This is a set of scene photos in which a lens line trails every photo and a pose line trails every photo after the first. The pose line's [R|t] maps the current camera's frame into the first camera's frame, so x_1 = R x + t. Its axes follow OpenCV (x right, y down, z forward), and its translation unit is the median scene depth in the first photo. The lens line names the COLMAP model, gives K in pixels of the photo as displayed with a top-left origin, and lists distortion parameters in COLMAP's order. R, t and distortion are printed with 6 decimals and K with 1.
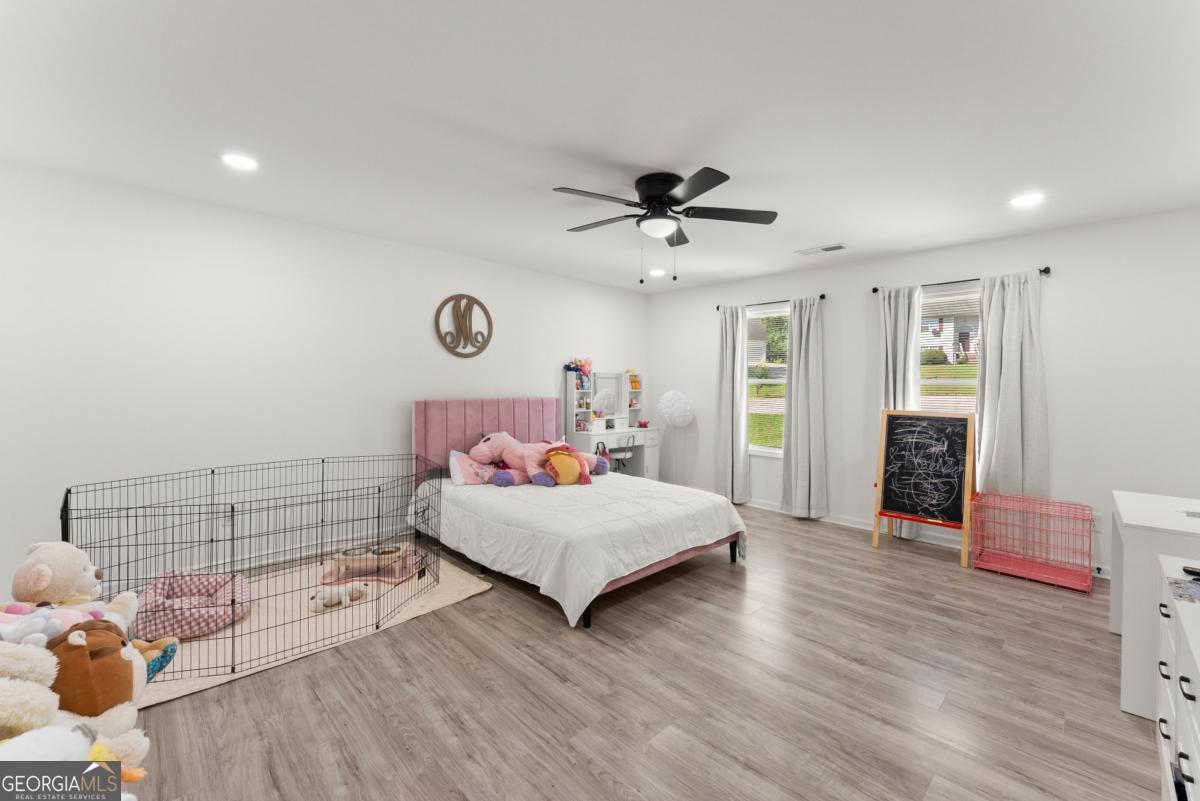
lens RADIAL K [[490.3, 0, 602.0], [0, 490.3, 392.7], [0, 0, 1]] dist [-0.002327, -0.000191]
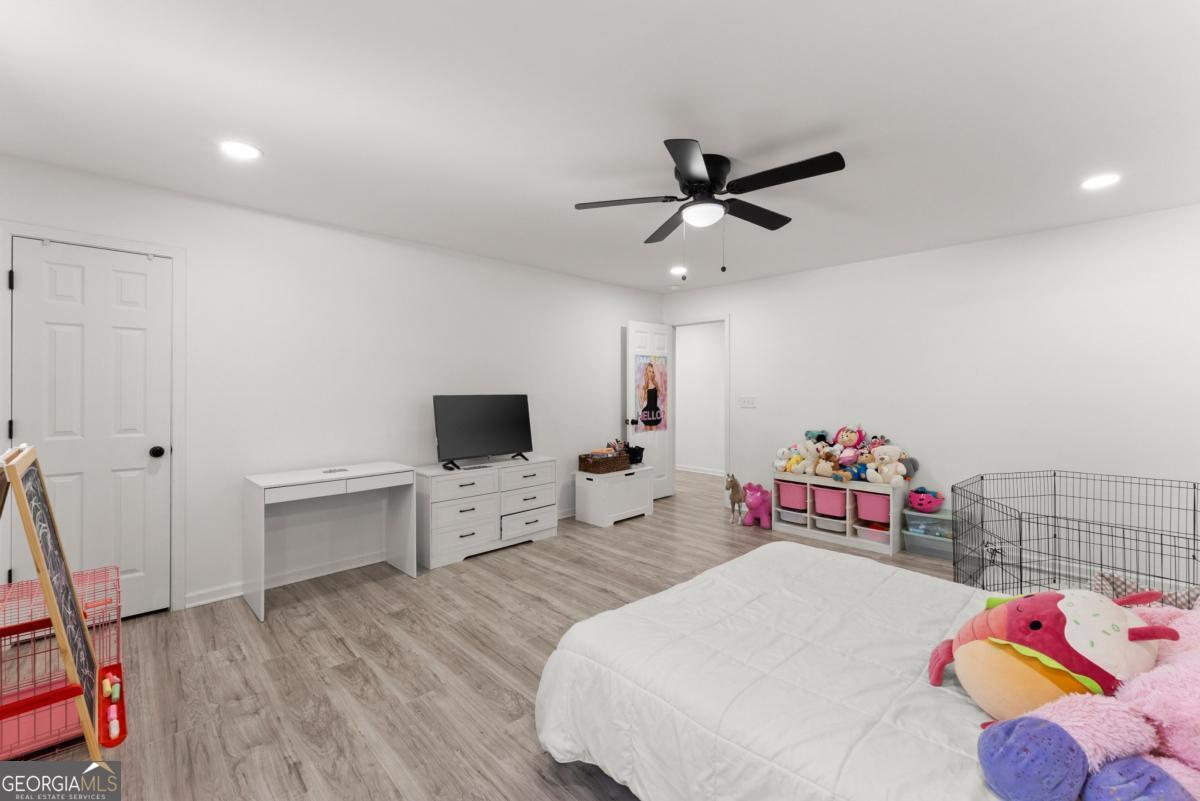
lens RADIAL K [[490.3, 0, 602.0], [0, 490.3, 392.7], [0, 0, 1]] dist [-0.002327, -0.000191]
pose [[-0.999944, -0.007197, -0.007806, 0.309710], [-0.007334, 0.999817, 0.017667, -0.021531], [0.007678, 0.017723, -0.999813, 1.923502]]
